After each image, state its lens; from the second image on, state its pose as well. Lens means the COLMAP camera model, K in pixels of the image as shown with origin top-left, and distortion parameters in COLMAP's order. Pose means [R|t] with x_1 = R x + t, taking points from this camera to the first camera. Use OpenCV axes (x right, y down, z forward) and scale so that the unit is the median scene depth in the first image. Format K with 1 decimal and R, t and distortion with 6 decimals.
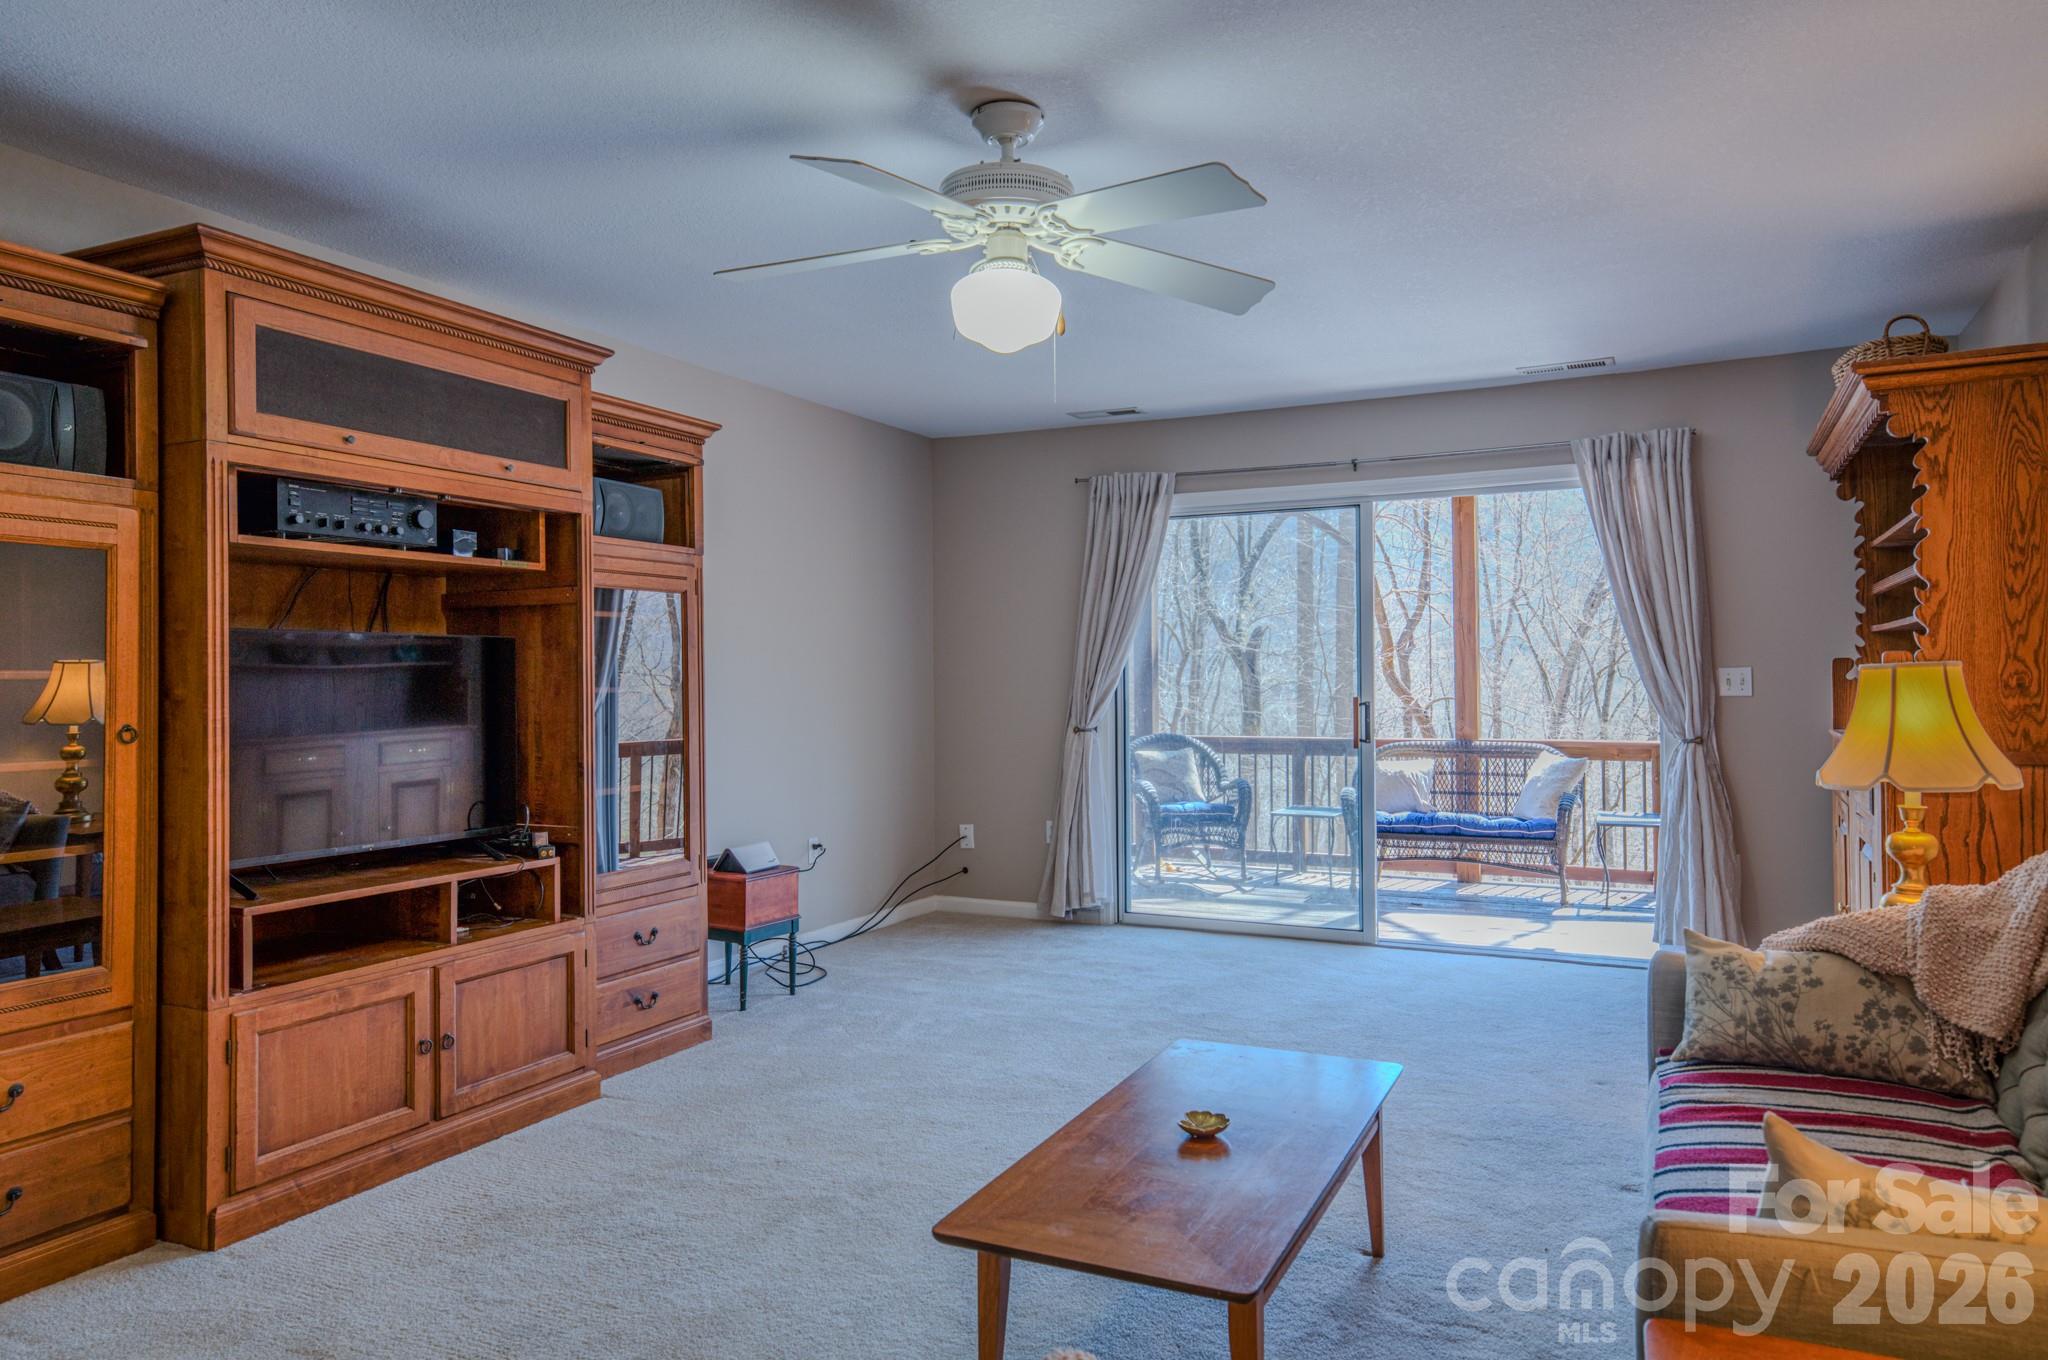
lens RADIAL K [[1351.8, 0, 1044.6], [0, 1351.8, 672.3], [0, 0, 1]] dist [0.028349, -0.000533]
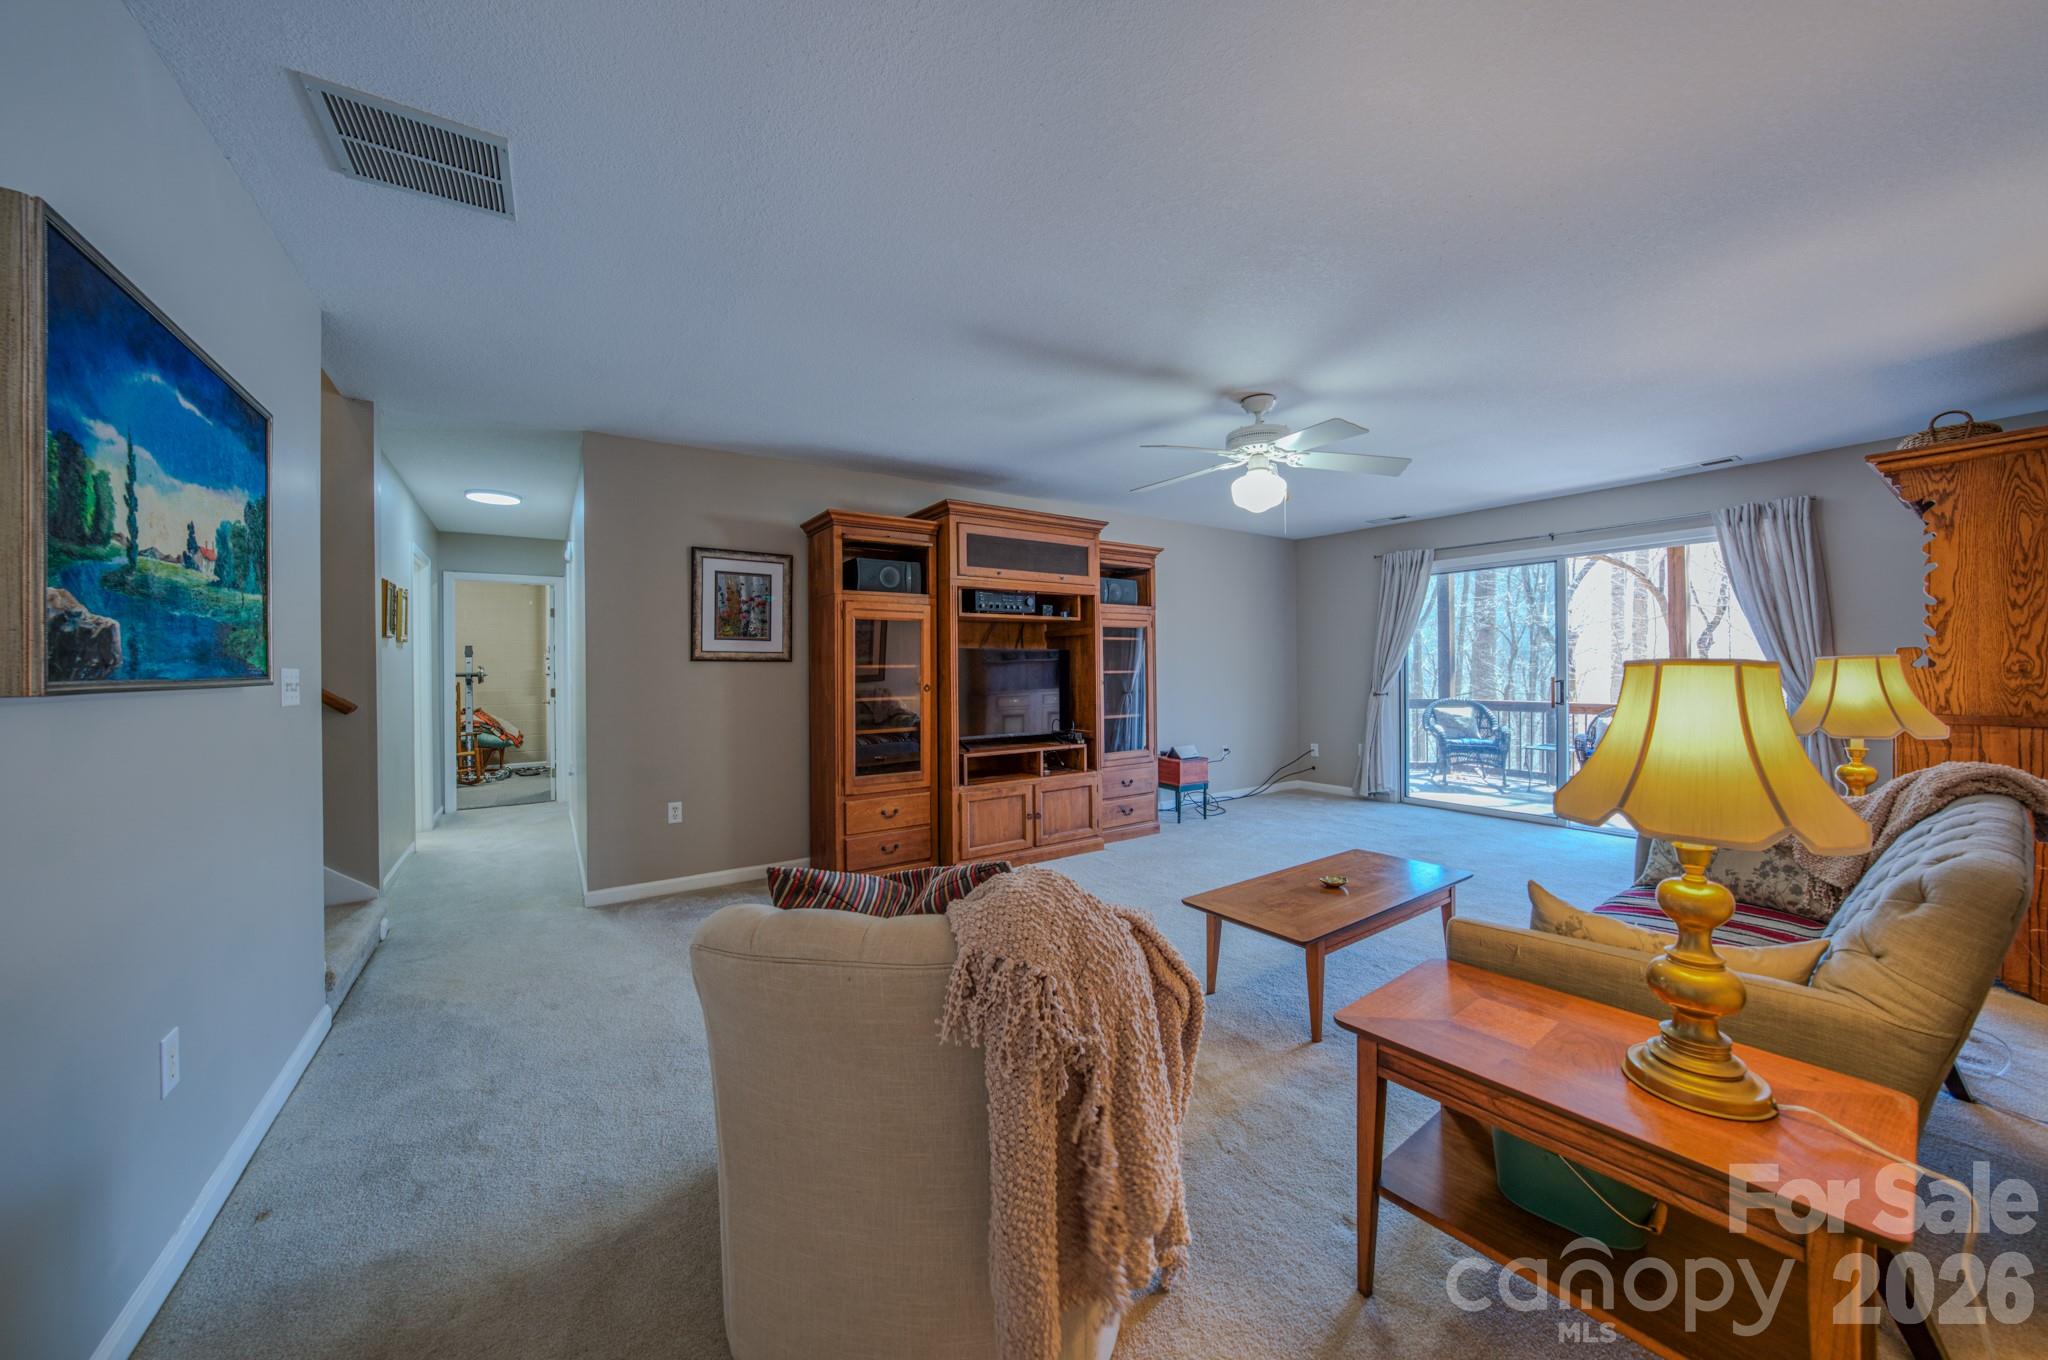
lens RADIAL K [[707.7, 0, 1020.7], [0, 707.7, 671.3], [0, 0, 1]] dist [-0.029370, 0.005812]
pose [[0.870468, 0.001285, -0.492224, 0.154839], [0.004732, 0.999929, 0.010978, -0.002102], [0.492203, -0.011885, 0.870399, -0.115271]]
